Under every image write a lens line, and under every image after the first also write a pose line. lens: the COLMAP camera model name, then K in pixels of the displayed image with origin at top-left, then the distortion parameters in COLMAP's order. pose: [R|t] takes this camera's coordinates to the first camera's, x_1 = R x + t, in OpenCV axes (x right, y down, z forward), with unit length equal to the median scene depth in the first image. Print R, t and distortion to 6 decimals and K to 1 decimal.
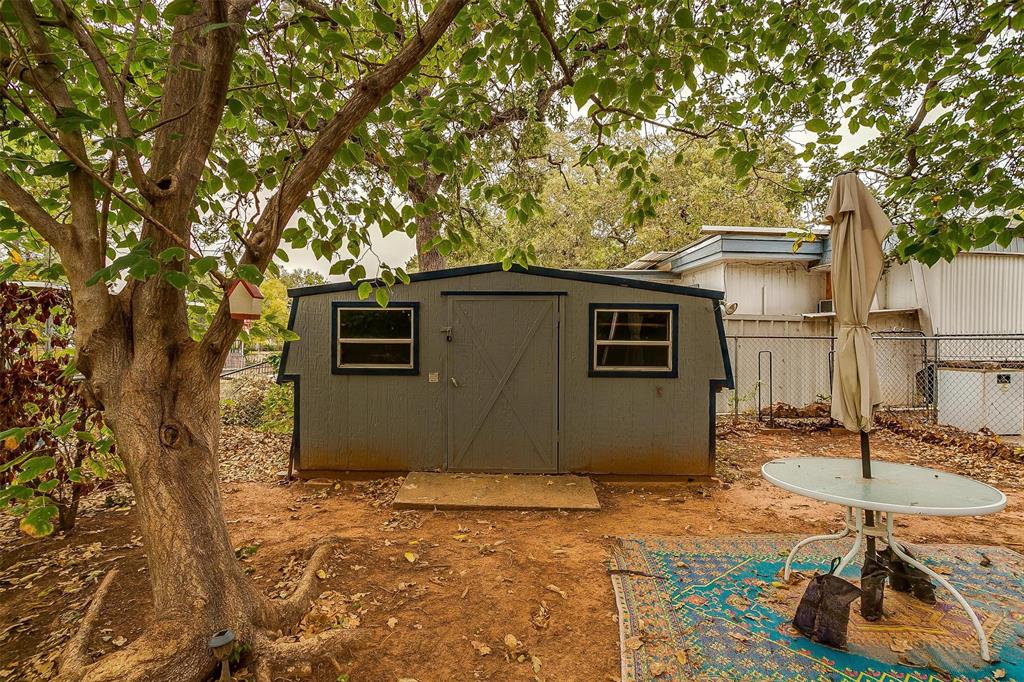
lens RADIAL K [[501.6, 0, 512.4], [0, 501.6, 338.8], [0, 0, 1]] dist [-0.050327, 0.029313]
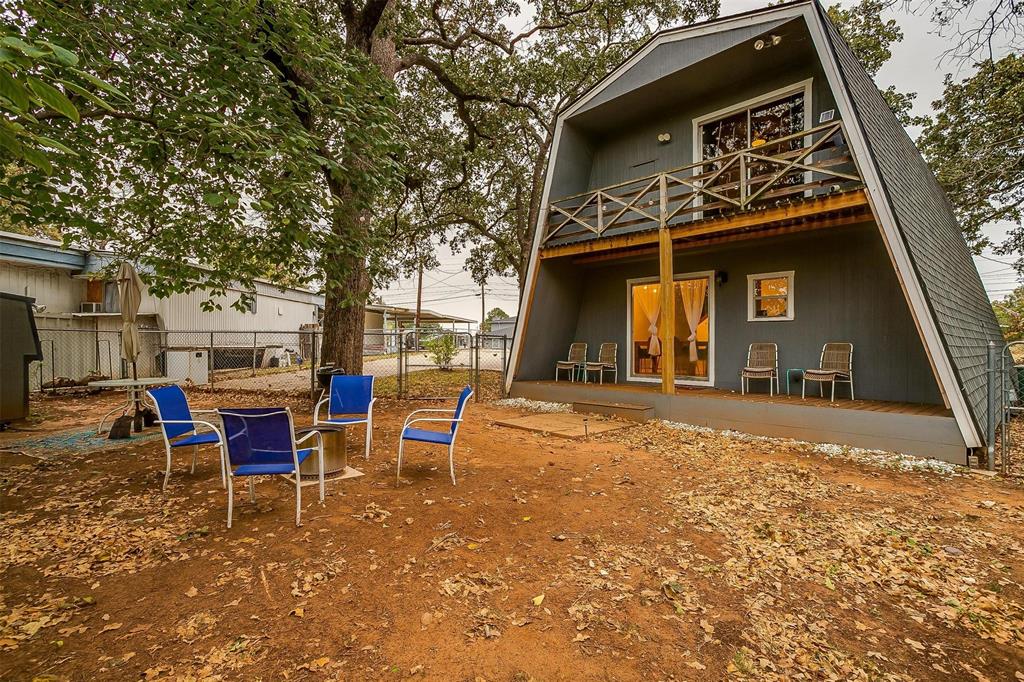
lens RADIAL K [[501.6, 0, 512.4], [0, 501.6, 338.8], [0, 0, 1]] dist [-0.050327, 0.029313]
pose [[0.255412, 0.001409, 0.966831, -0.557513], [-0.004936, 0.999988, -0.000154, 0.016754], [-0.966820, -0.004733, 0.255416, -0.691751]]
